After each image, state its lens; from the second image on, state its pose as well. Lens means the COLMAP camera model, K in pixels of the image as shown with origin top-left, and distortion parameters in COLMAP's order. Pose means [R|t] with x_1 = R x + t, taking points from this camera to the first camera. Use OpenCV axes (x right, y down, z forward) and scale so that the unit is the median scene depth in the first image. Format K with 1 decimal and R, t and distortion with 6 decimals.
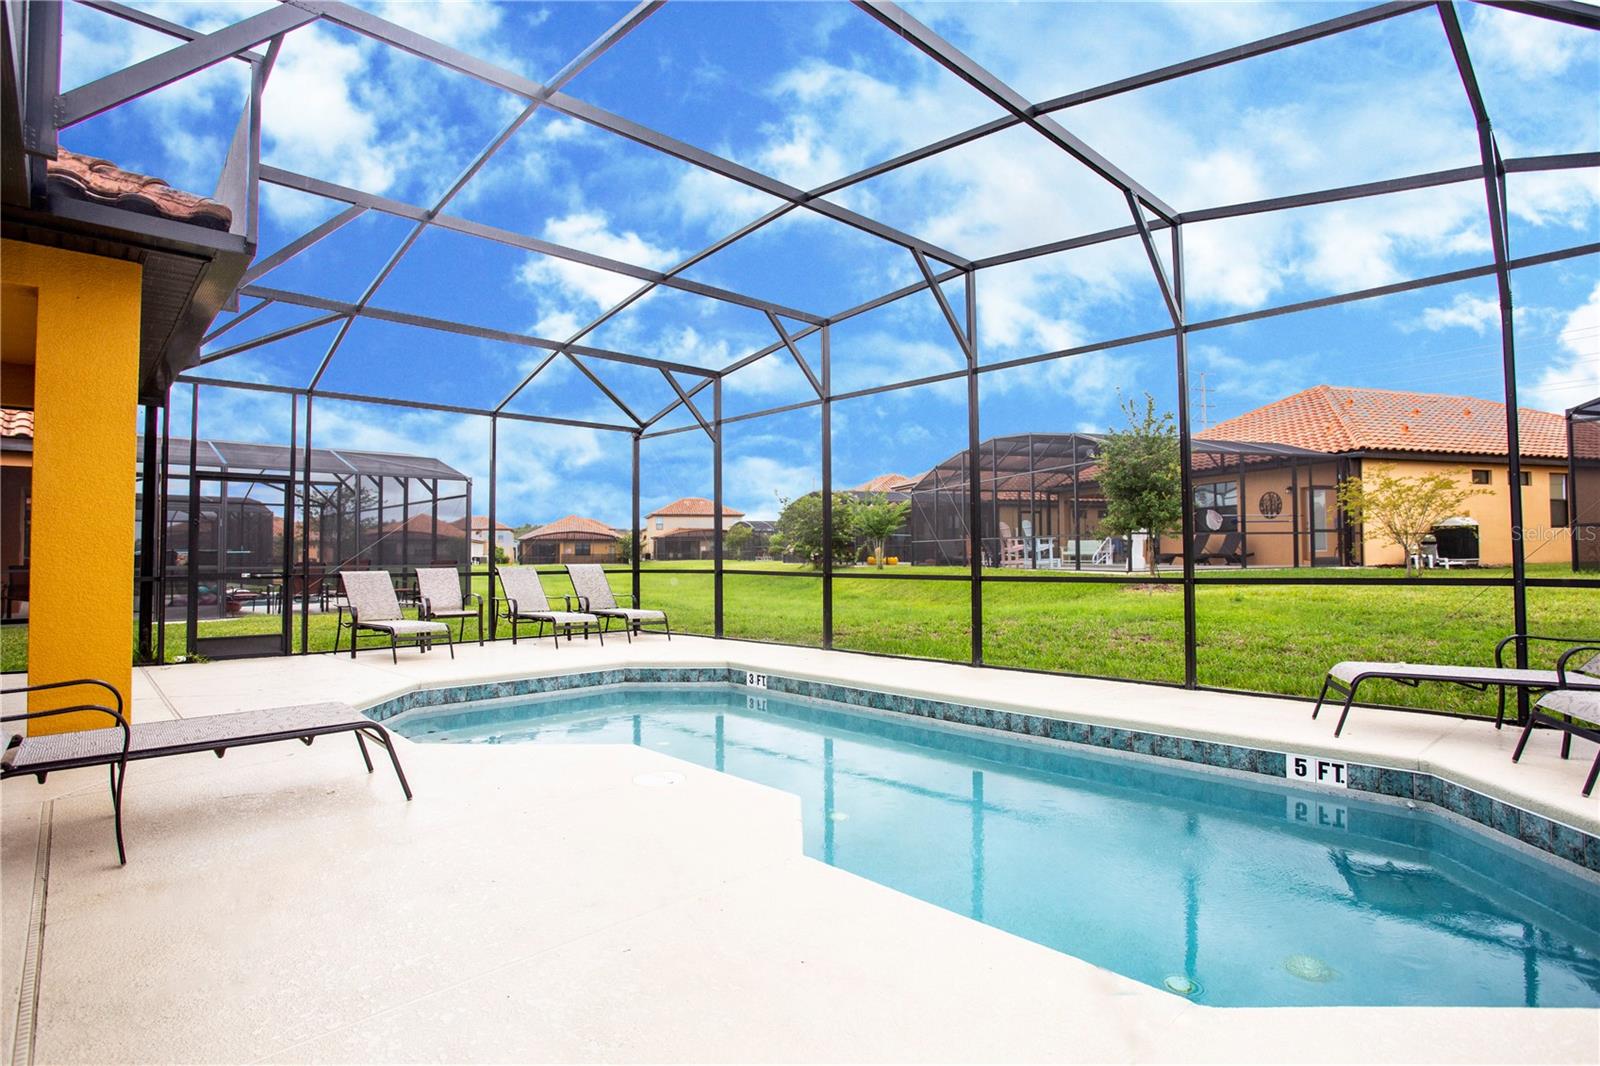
lens RADIAL K [[796.7, 0, 800.0], [0, 796.7, 533.0], [0, 0, 1]] dist [-0.067936, 0.022332]
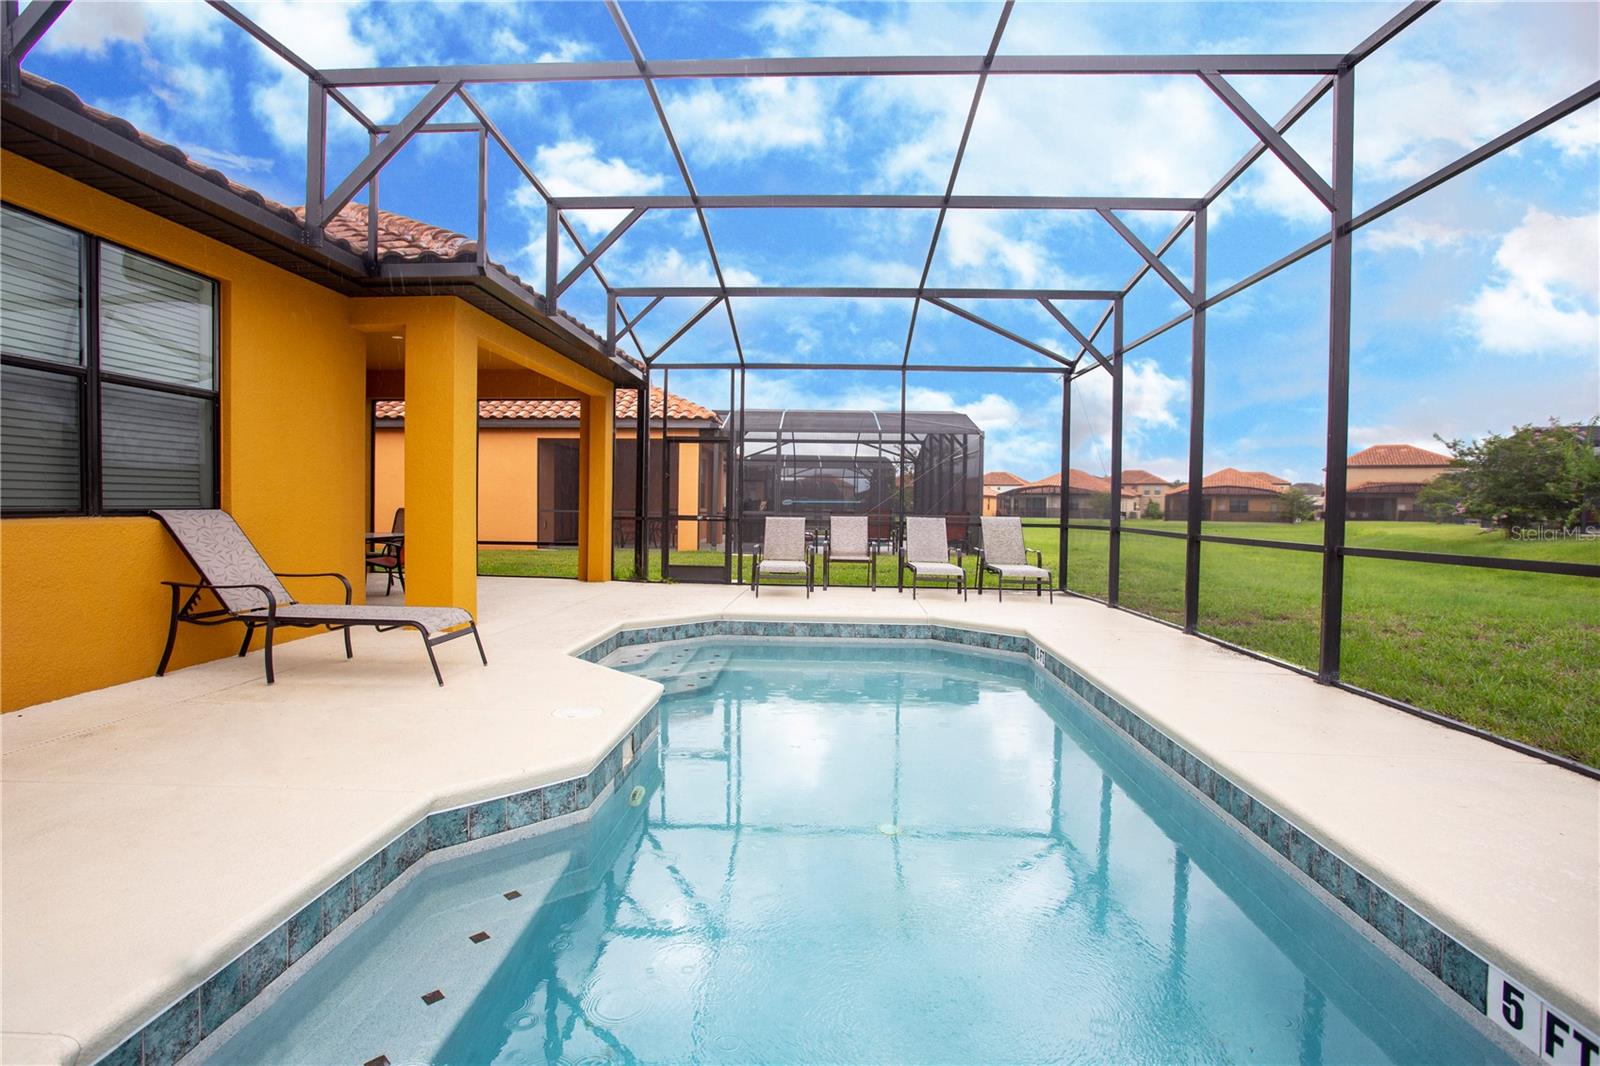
lens RADIAL K [[796.7, 0, 800.0], [0, 796.7, 533.0], [0, 0, 1]] dist [-0.067936, 0.022332]
pose [[0.698464, 0.039094, -0.714576, 0.347992], [0.001868, 0.998404, 0.056448, 0.006204], [0.715643, -0.040762, 0.697276, 0.224637]]
